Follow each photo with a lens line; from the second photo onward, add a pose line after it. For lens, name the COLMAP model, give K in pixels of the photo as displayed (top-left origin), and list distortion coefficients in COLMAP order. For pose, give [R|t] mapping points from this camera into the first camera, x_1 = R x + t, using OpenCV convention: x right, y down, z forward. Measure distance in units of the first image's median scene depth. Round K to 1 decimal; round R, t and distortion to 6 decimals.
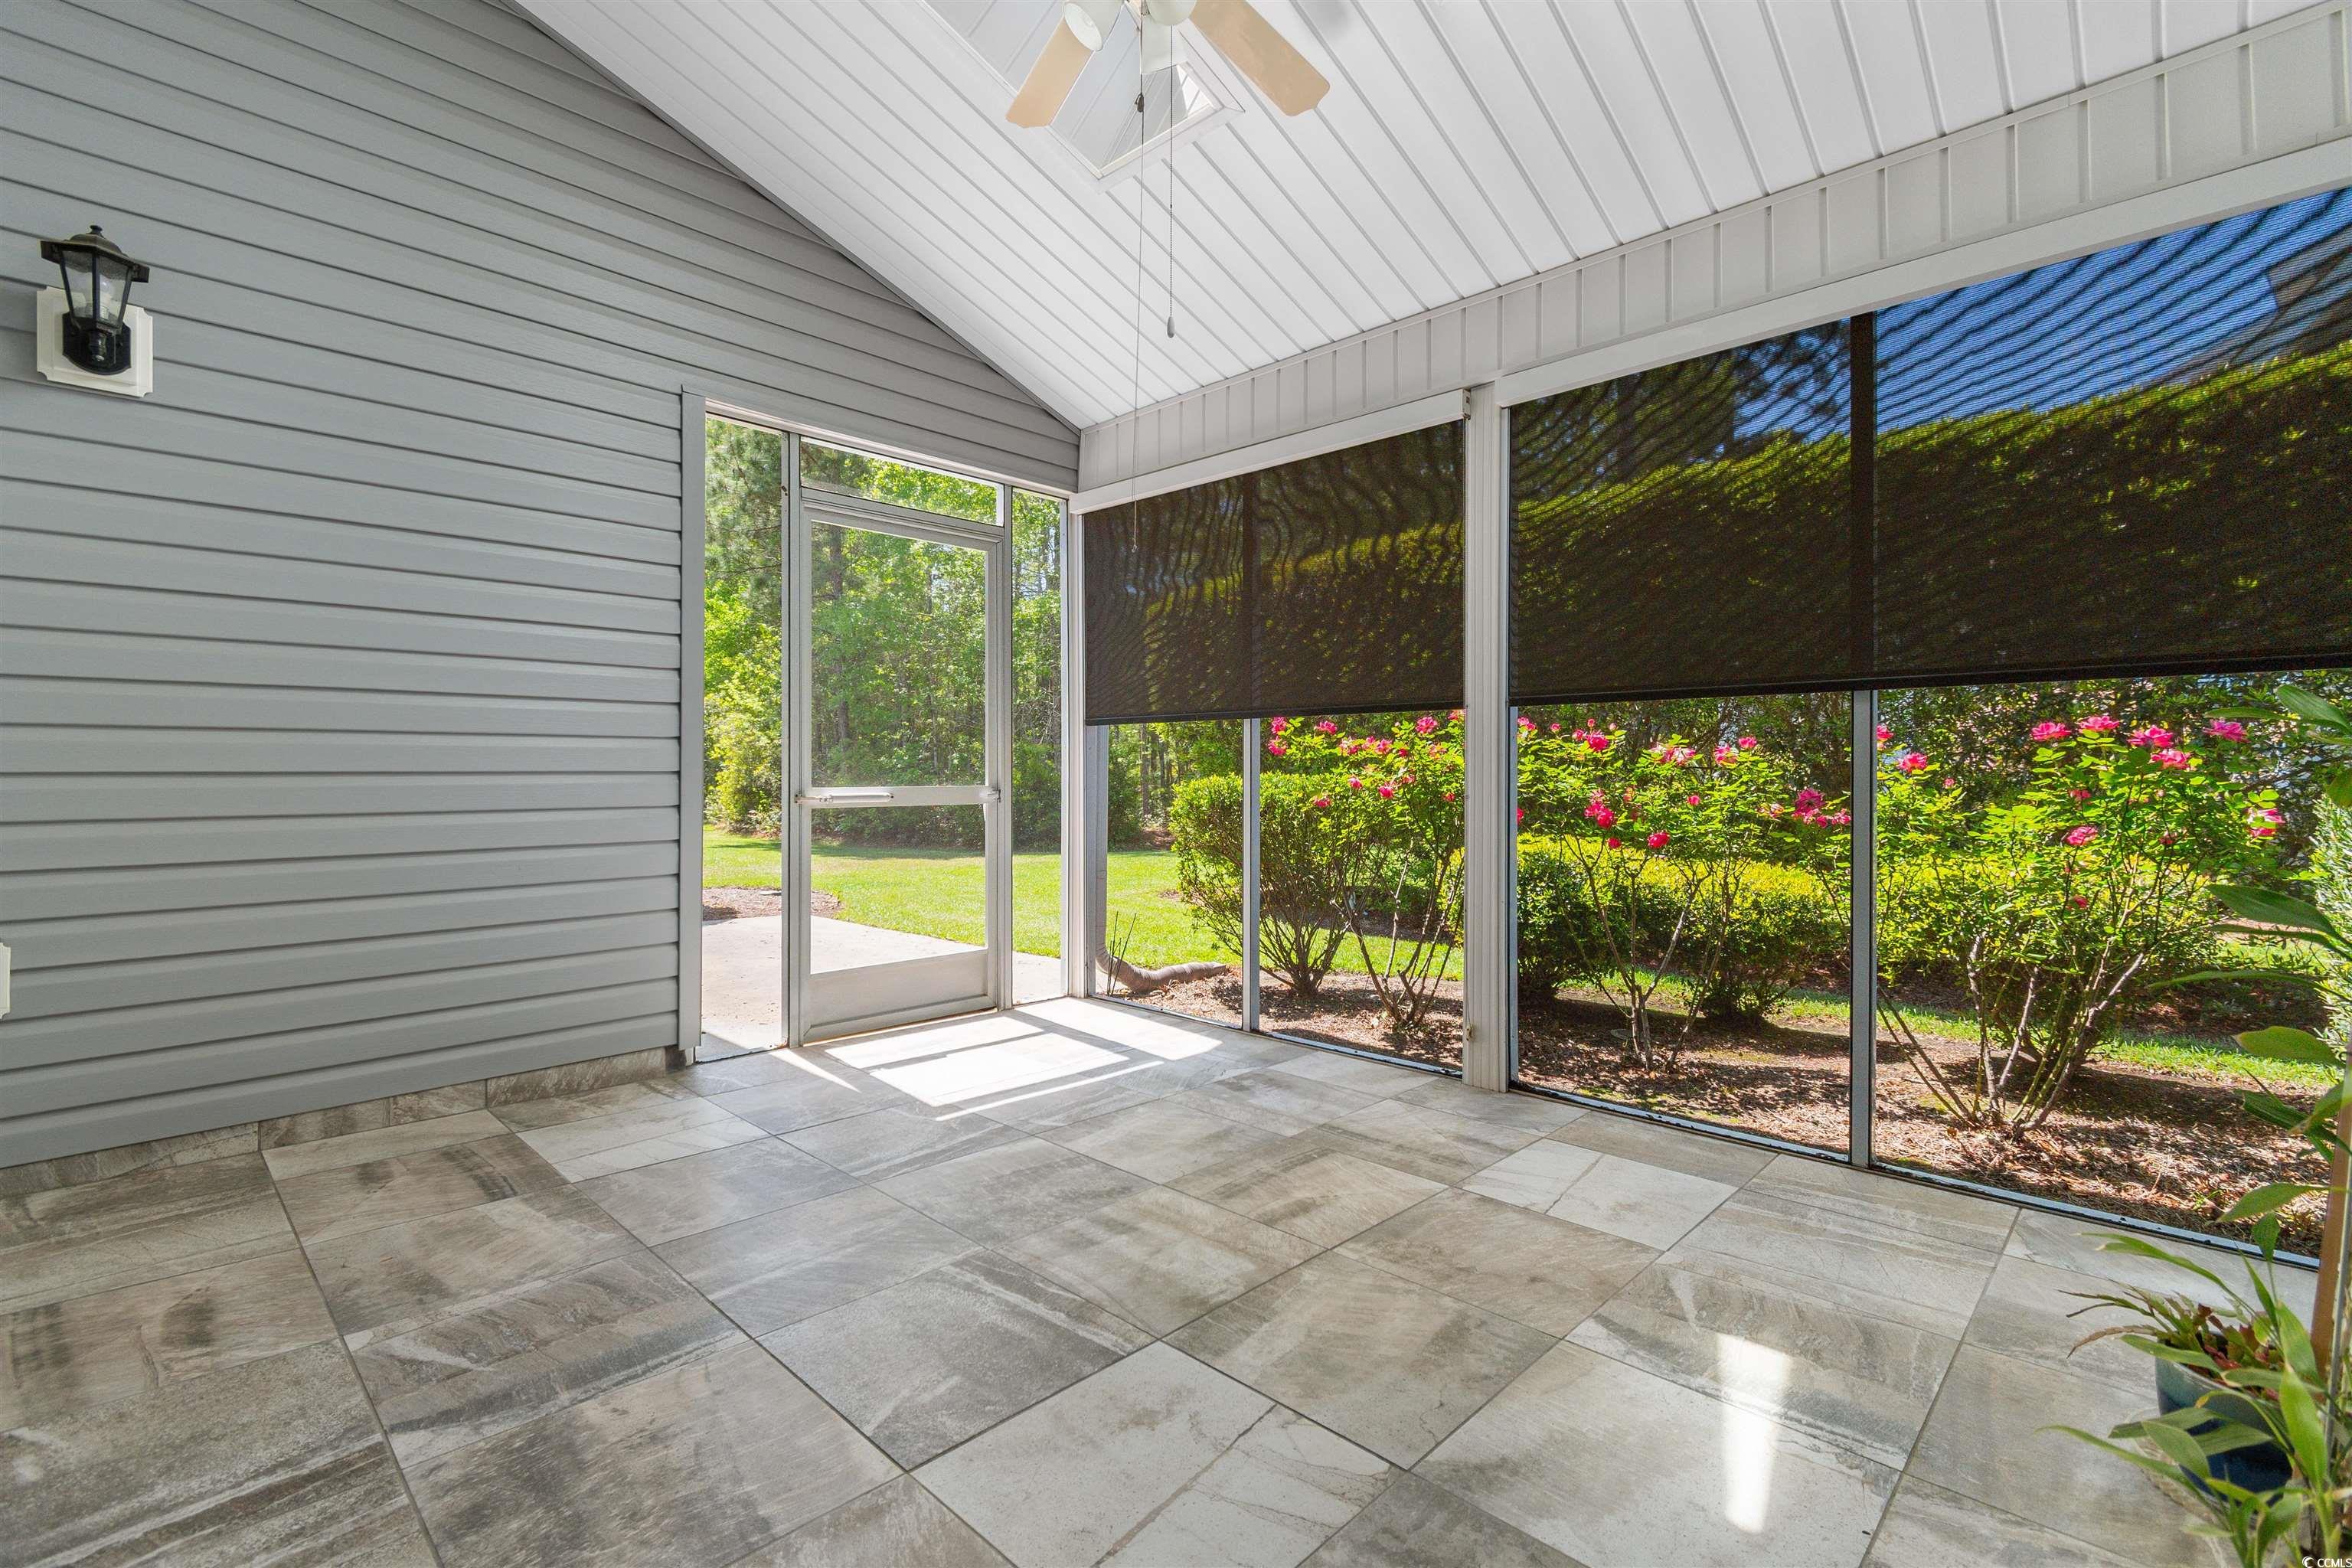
lens RADIAL K [[1046.4, 0, 1185.1], [0, 1046.4, 793.0], [0, 0, 1]] dist [0.000532, -0.001316]
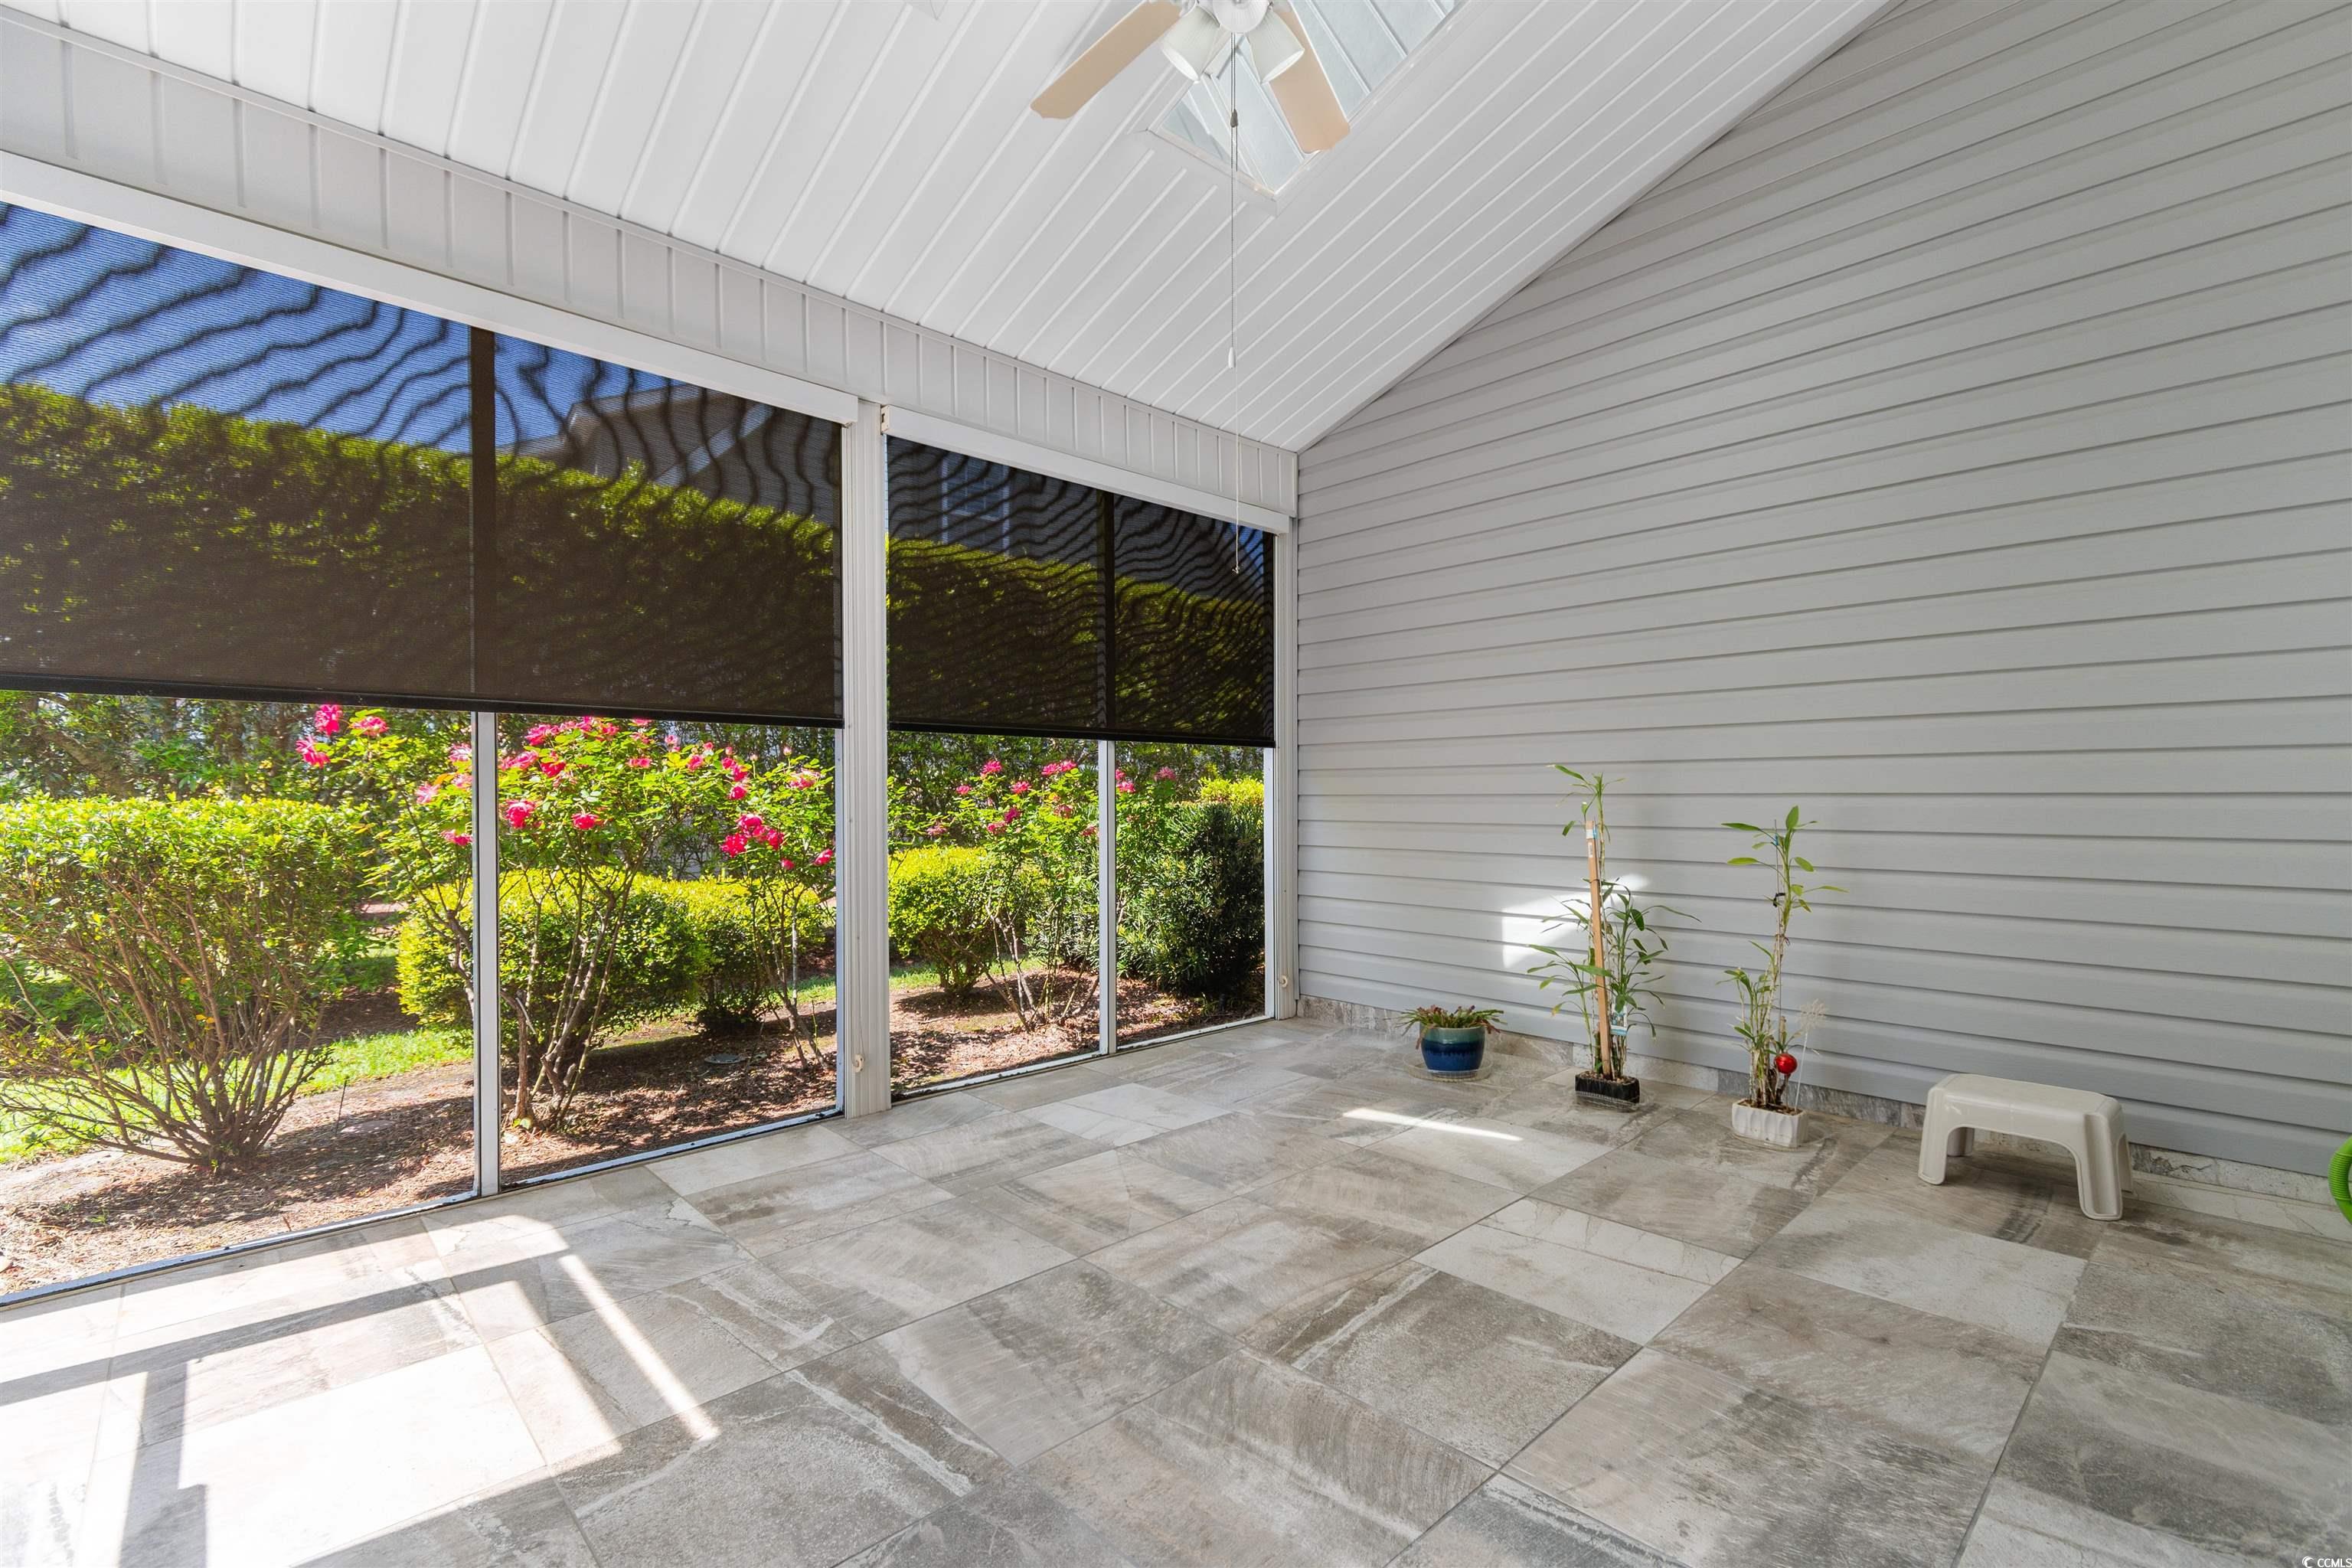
lens RADIAL K [[1046.4, 0, 1185.1], [0, 1046.4, 793.0], [0, 0, 1]] dist [0.000532, -0.001316]
pose [[0.041184, -0.000566, 0.999151, -0.760492], [0.018074, 0.999837, -0.000178, -0.014918], [-0.998988, 0.018066, 0.041188, 0.728522]]
